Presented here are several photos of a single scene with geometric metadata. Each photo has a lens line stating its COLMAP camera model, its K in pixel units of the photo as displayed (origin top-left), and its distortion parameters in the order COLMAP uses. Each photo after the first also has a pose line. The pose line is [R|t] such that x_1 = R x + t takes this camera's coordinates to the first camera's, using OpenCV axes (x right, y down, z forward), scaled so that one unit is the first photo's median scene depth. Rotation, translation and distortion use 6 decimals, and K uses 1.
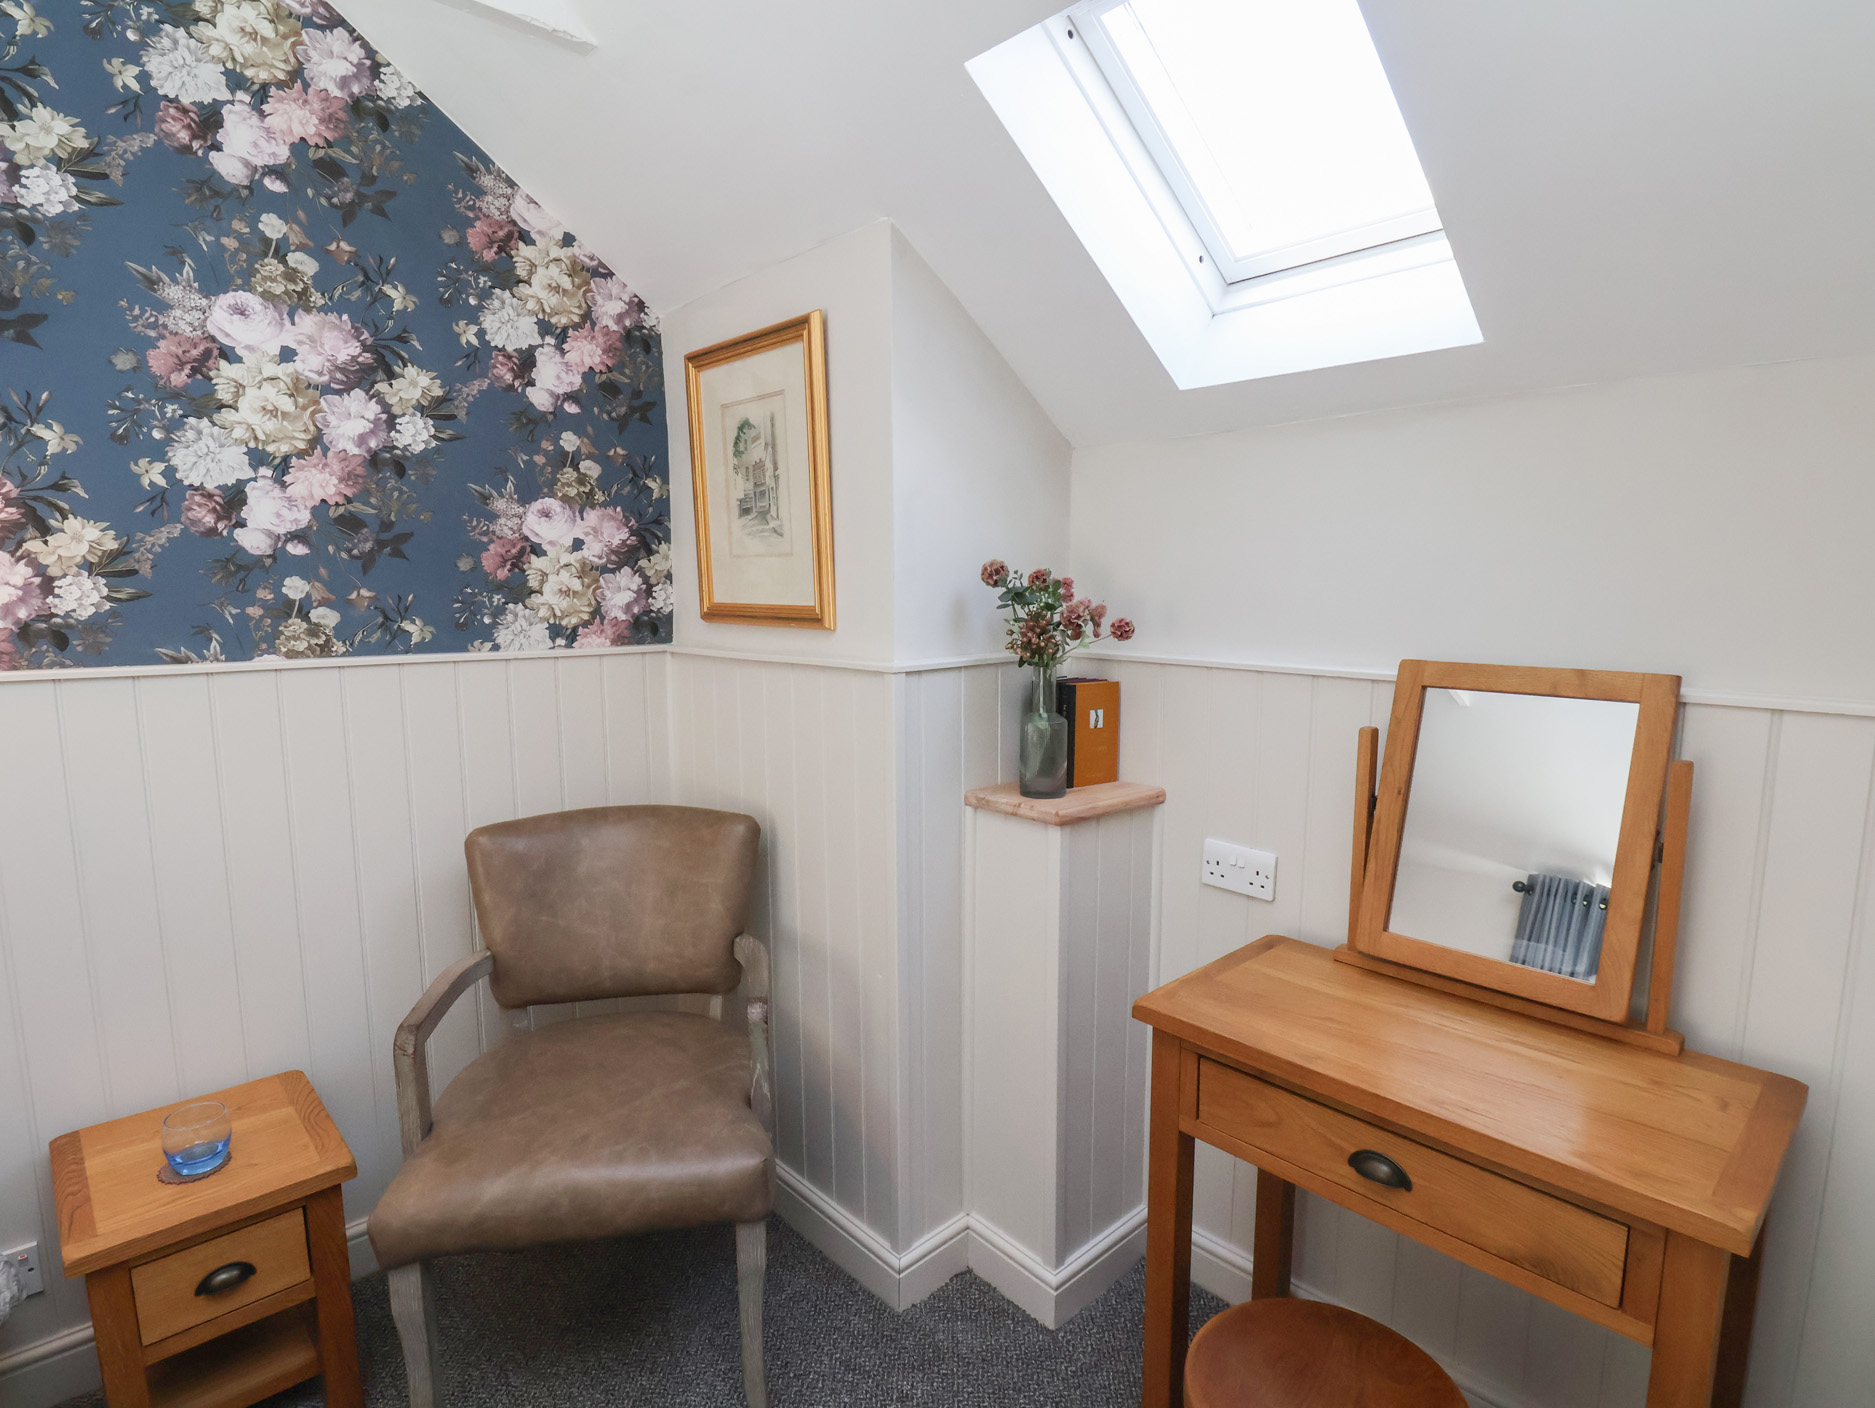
lens RADIAL K [[984.8, 0, 933.0], [0, 984.8, 715.8], [0, 0, 1]] dist [-0.001659, -0.011391]
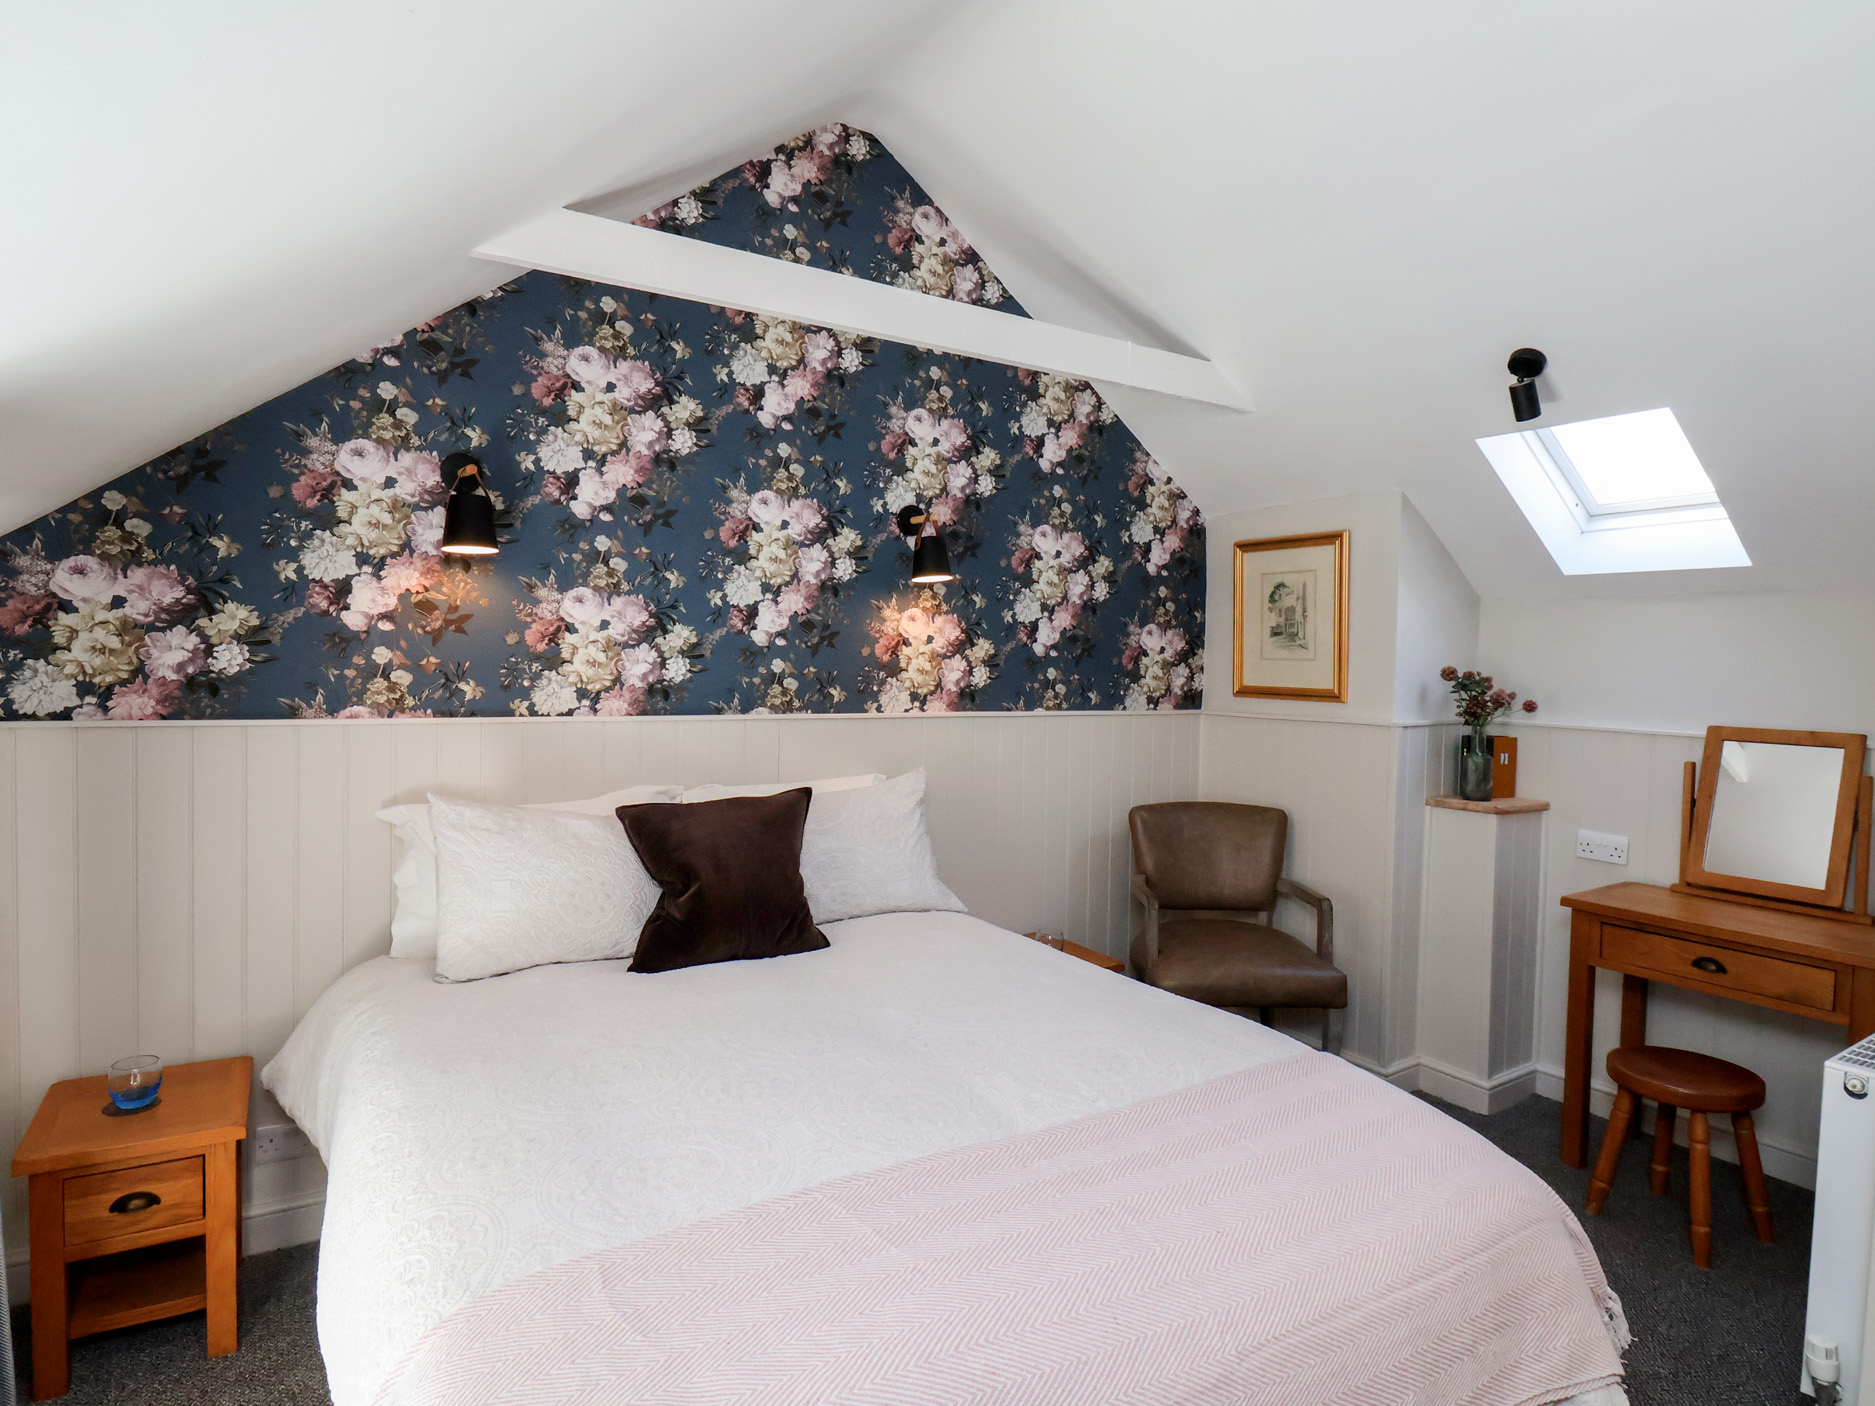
lens RADIAL K [[984.8, 0, 947.0], [0, 984.8, 695.8], [0, 0, 1]] dist [-0.001659, -0.011391]
pose [[0.982024, 0.023616, -0.187272, -0.484291], [-0.042307, 0.994438, -0.096448, 0.103810], [0.183953, 0.102638, 0.977562, -0.884977]]
